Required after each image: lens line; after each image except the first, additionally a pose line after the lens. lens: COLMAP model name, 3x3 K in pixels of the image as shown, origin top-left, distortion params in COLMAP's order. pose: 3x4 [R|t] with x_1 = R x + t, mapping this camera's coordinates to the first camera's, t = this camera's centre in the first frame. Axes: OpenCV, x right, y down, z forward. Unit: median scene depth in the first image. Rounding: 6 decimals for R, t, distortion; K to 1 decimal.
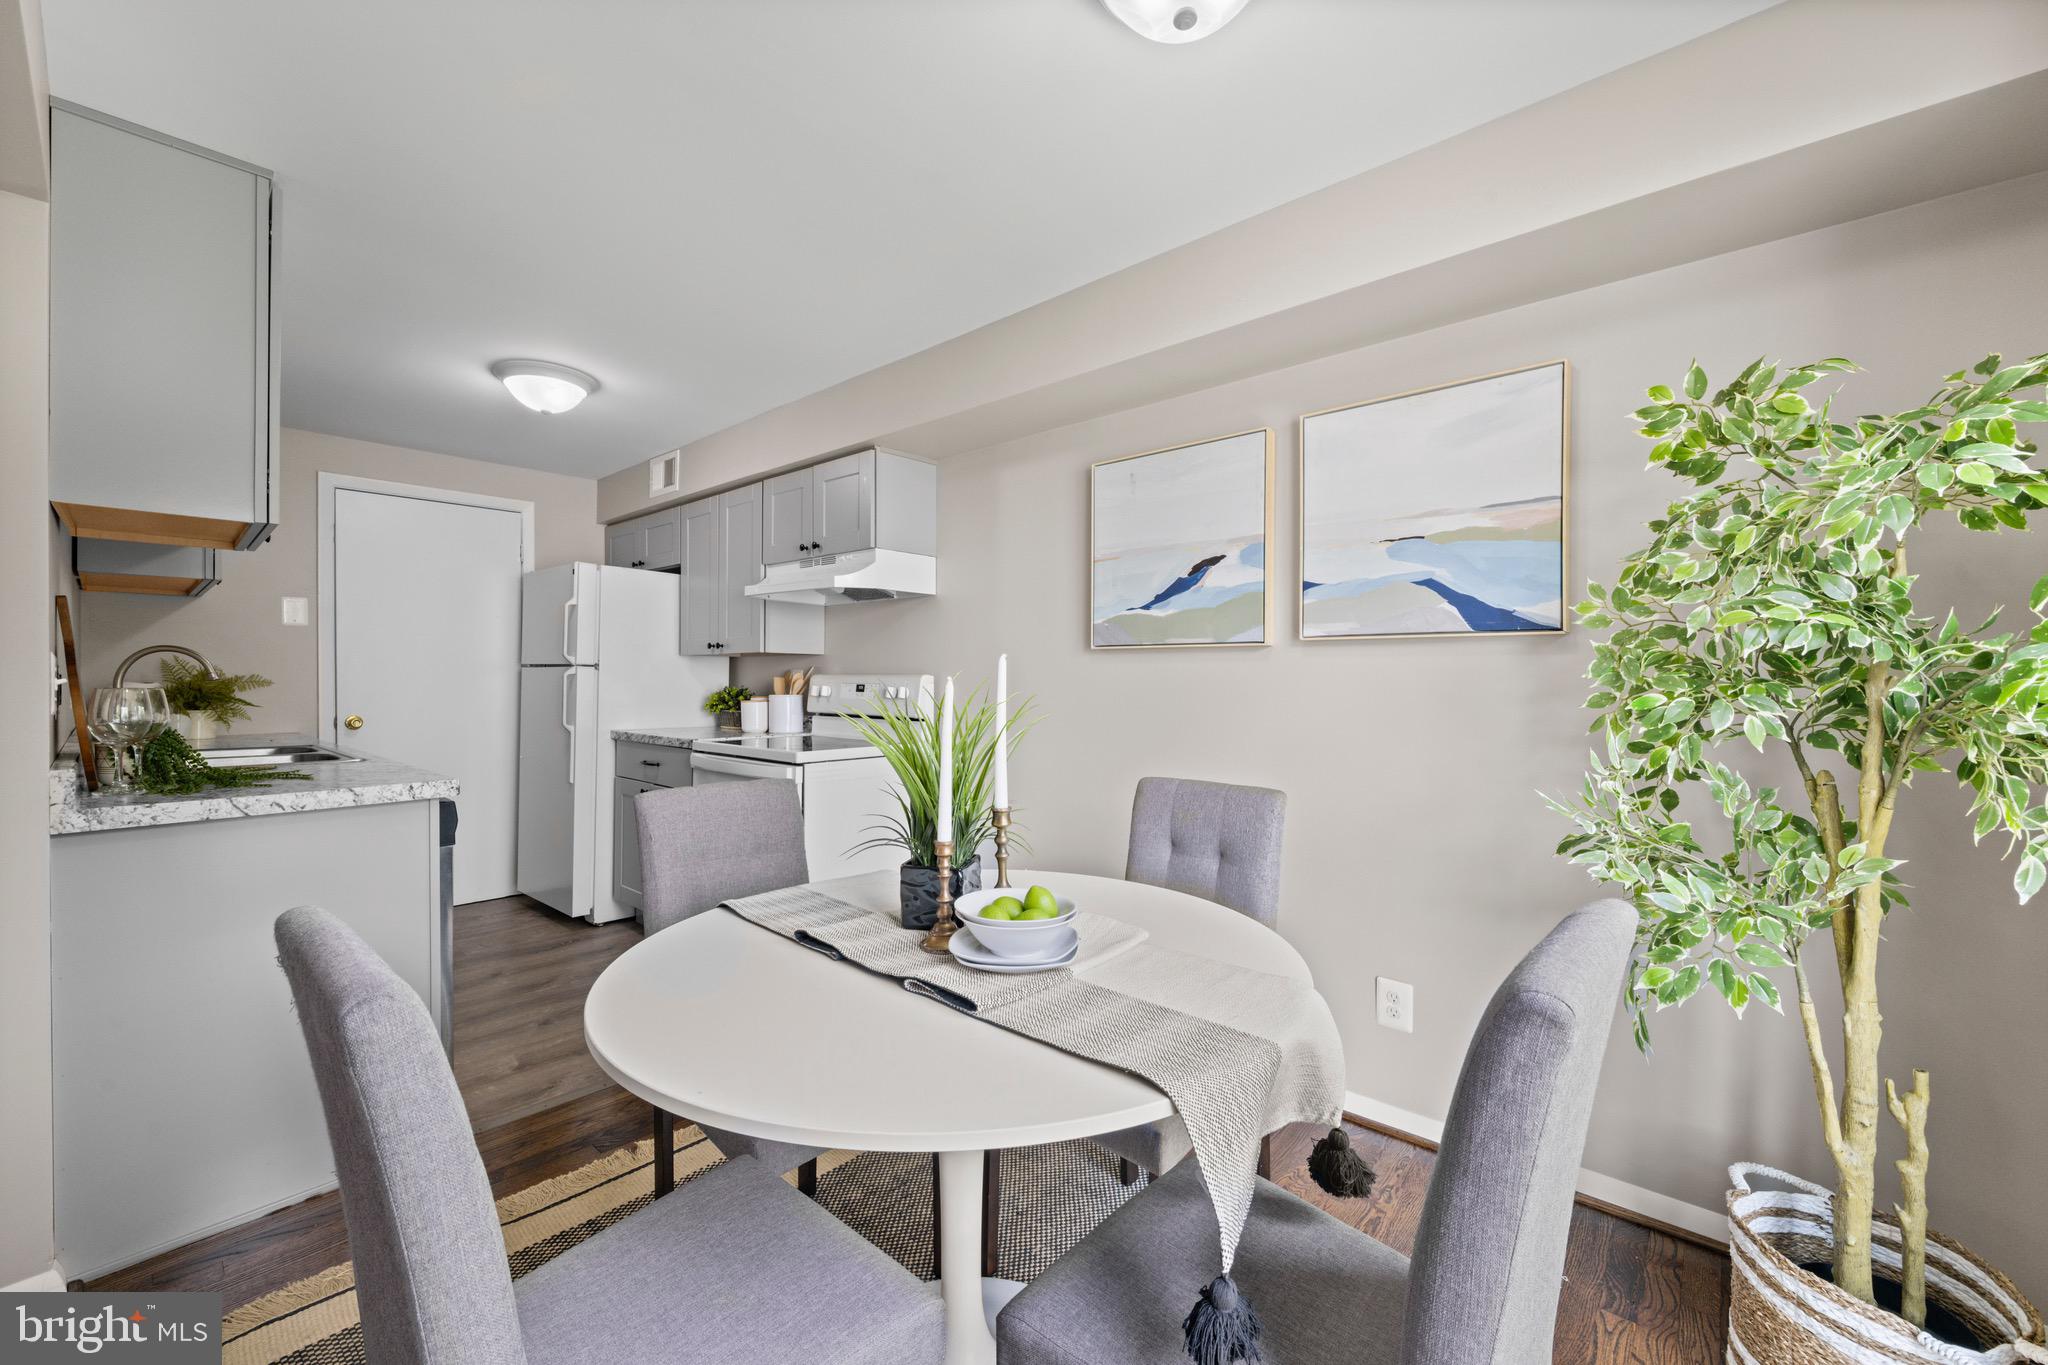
lens RADIAL K [[808.0, 0, 1029.1], [0, 808.0, 682.2], [0, 0, 1]] dist [0.000029, -0.000709]
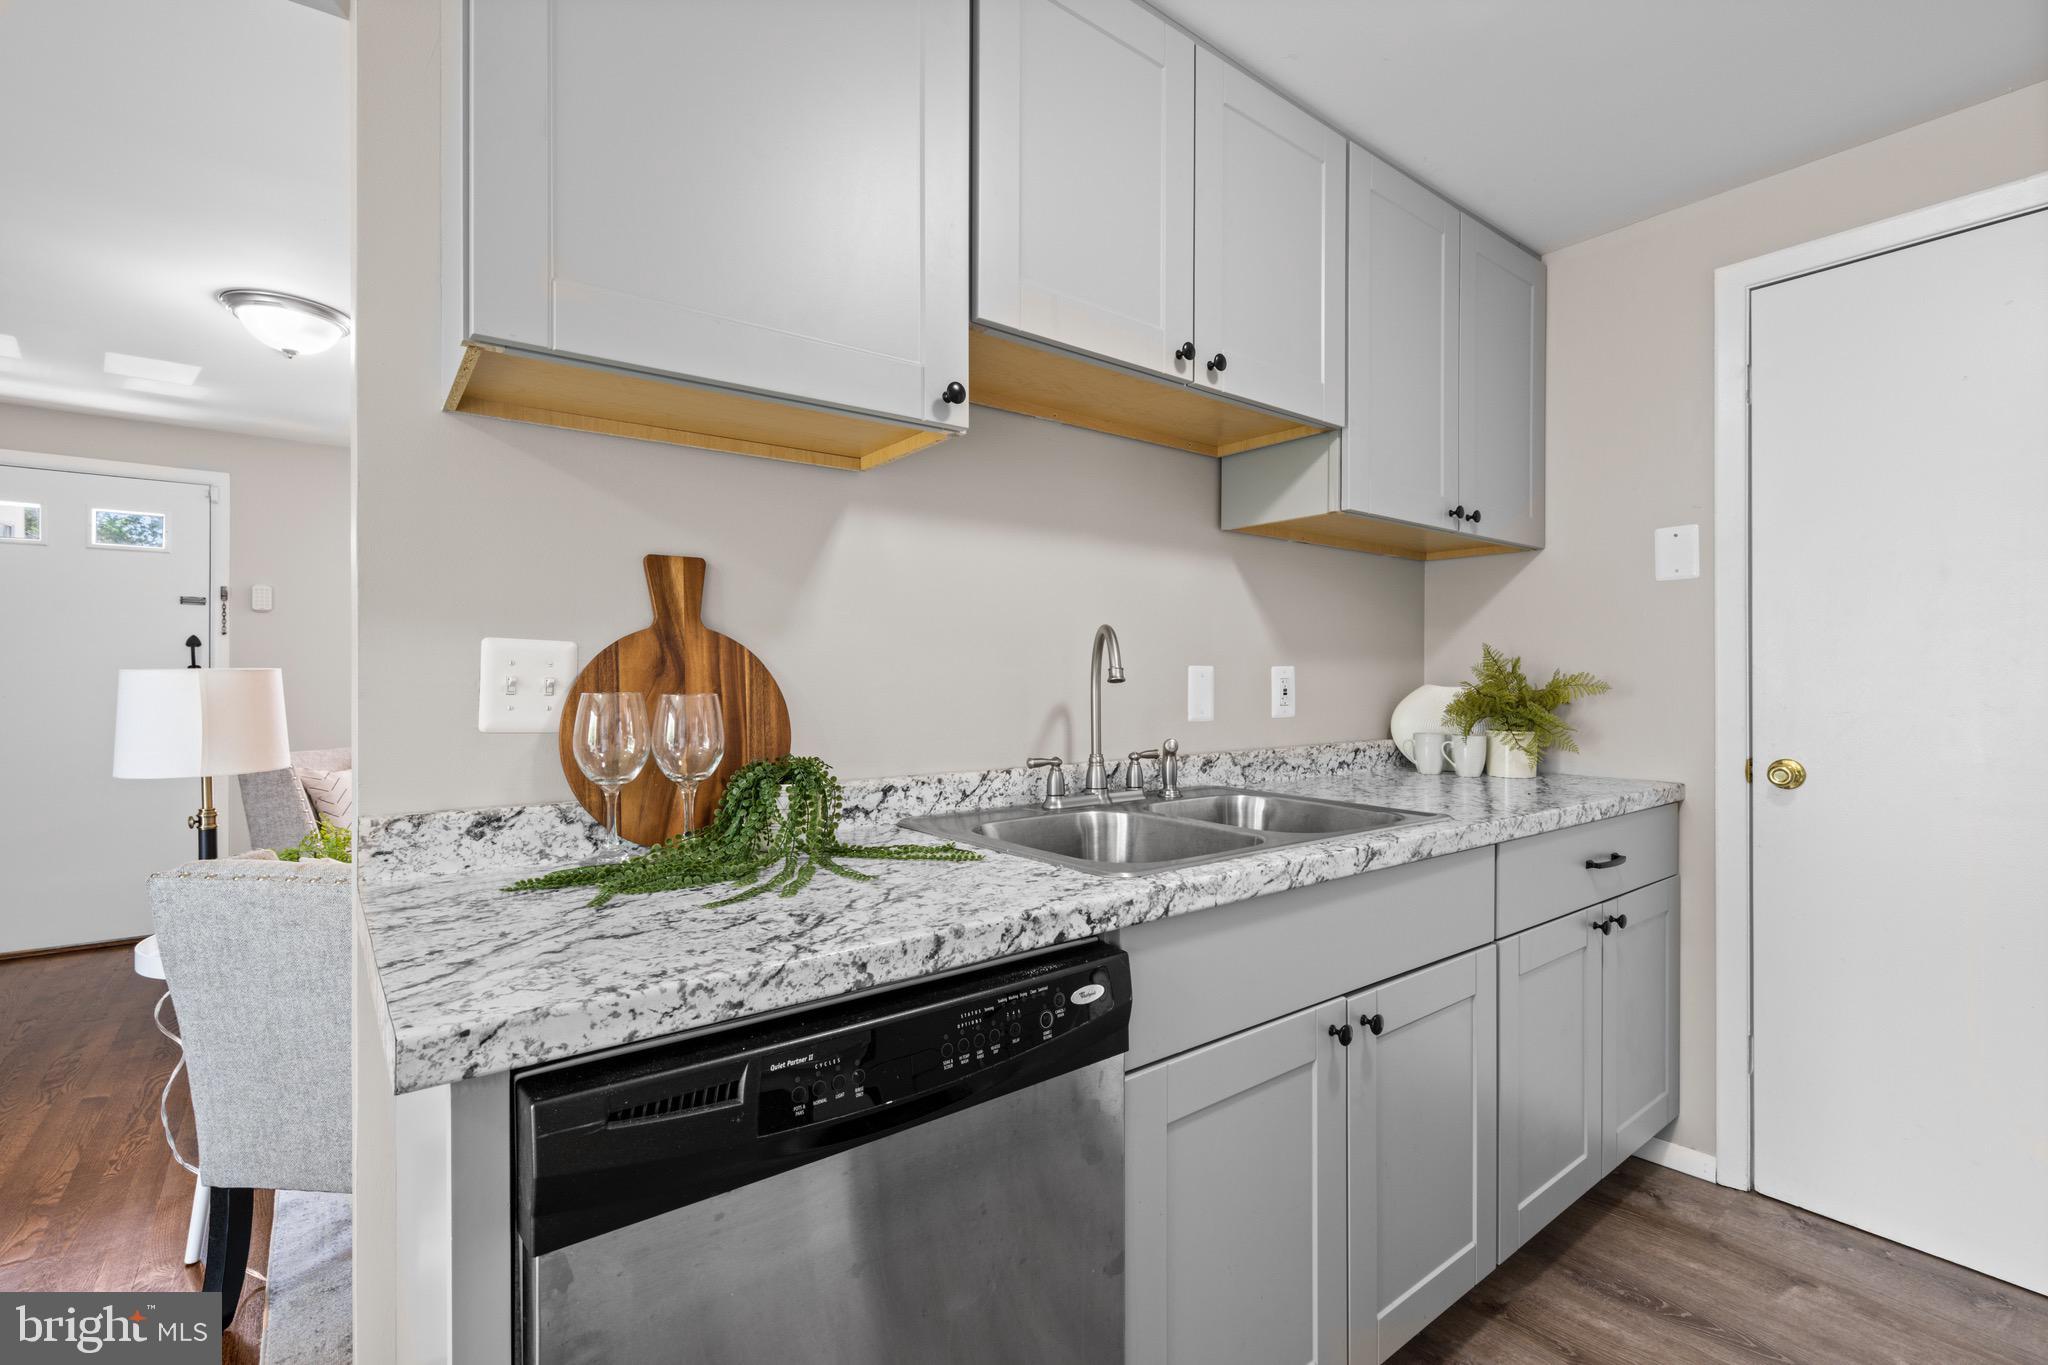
lens RADIAL K [[911.6, 0, 1031.0], [0, 911.6, 678.6], [0, 0, 1]] dist [0.001237, 0.000356]
pose [[-0.187877, -0.003496, -0.982186, -0.271012], [-0.004763, 0.999985, -0.002648, -0.001636], [0.982181, 0.004180, -0.187891, 0.777245]]
